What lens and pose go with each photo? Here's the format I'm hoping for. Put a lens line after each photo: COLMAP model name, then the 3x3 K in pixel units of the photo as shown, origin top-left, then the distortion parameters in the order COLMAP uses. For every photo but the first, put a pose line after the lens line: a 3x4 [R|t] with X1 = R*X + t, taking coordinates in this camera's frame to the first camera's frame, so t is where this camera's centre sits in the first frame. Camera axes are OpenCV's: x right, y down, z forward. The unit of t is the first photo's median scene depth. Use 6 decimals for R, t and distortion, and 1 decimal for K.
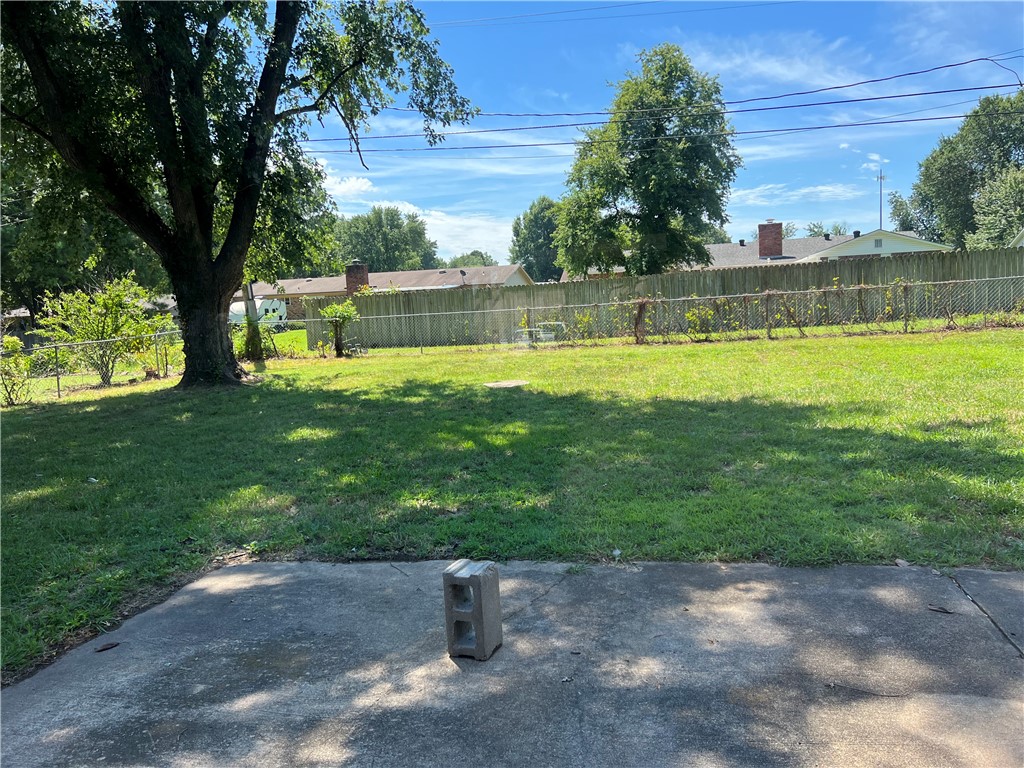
lens RADIAL K [[772.6, 0, 509.6], [0, 772.6, 372.2], [0, 0, 1]] dist [0.060533, -0.067493]
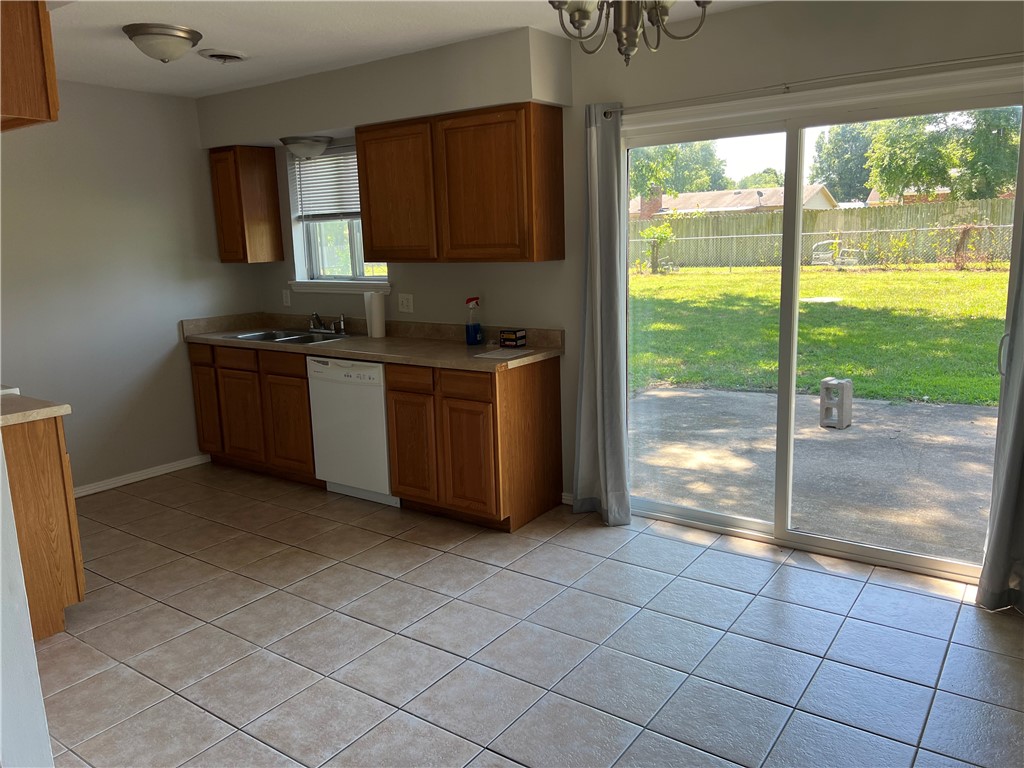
lens RADIAL K [[772.6, 0, 509.6], [0, 772.6, 372.2], [0, 0, 1]] dist [0.060533, -0.067493]
pose [[0.938219, 0.079162, -0.336865, -0.025476], [-0.045224, 0.993183, 0.107436, 0.012164], [0.343073, -0.085564, 0.935404, -0.156559]]
